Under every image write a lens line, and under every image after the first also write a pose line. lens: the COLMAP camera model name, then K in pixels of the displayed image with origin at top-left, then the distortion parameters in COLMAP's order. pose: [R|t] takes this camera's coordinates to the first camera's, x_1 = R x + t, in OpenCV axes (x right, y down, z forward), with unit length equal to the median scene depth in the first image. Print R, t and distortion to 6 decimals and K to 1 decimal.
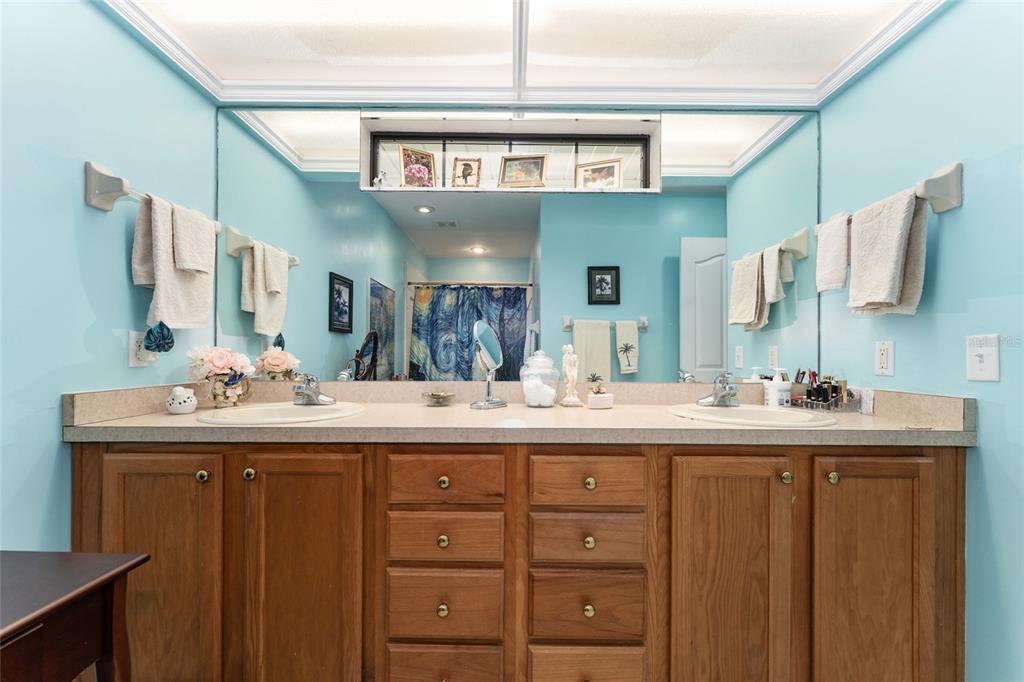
lens RADIAL K [[408.1, 0, 533.4], [0, 408.1, 357.0], [0, 0, 1]] dist [0.002694, -0.001701]
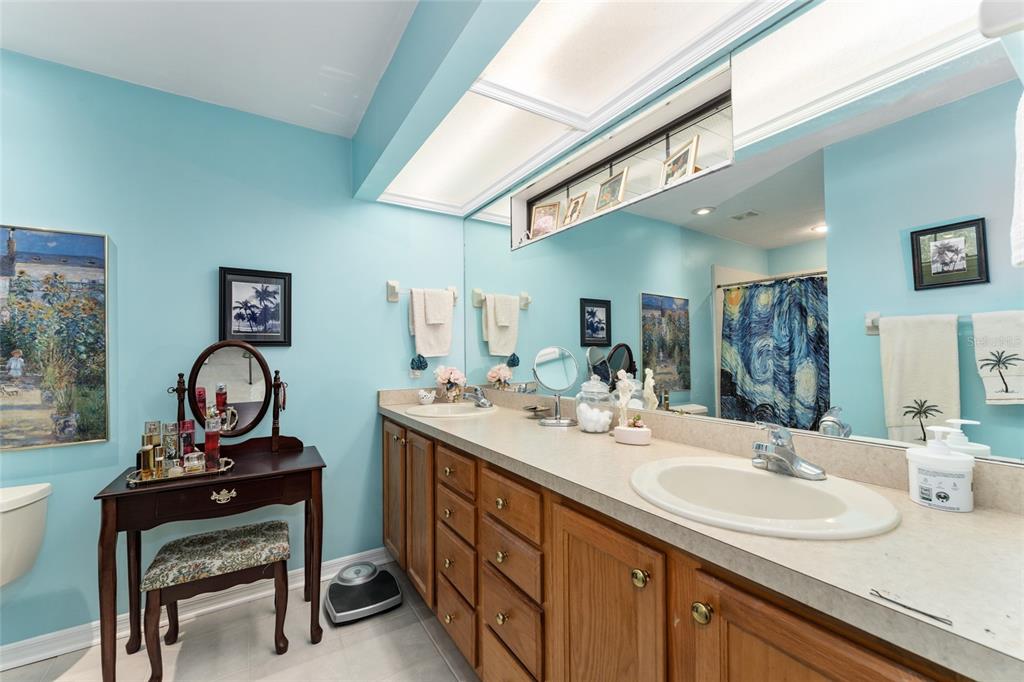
lens RADIAL K [[408.1, 0, 506.2], [0, 408.1, 348.0], [0, 0, 1]] dist [0.002694, -0.001701]
pose [[0.540766, -0.021317, -0.840903, 0.325364], [0.001652, 0.999704, -0.024280, -0.025399], [0.841171, 0.011740, 0.540641, 0.123521]]
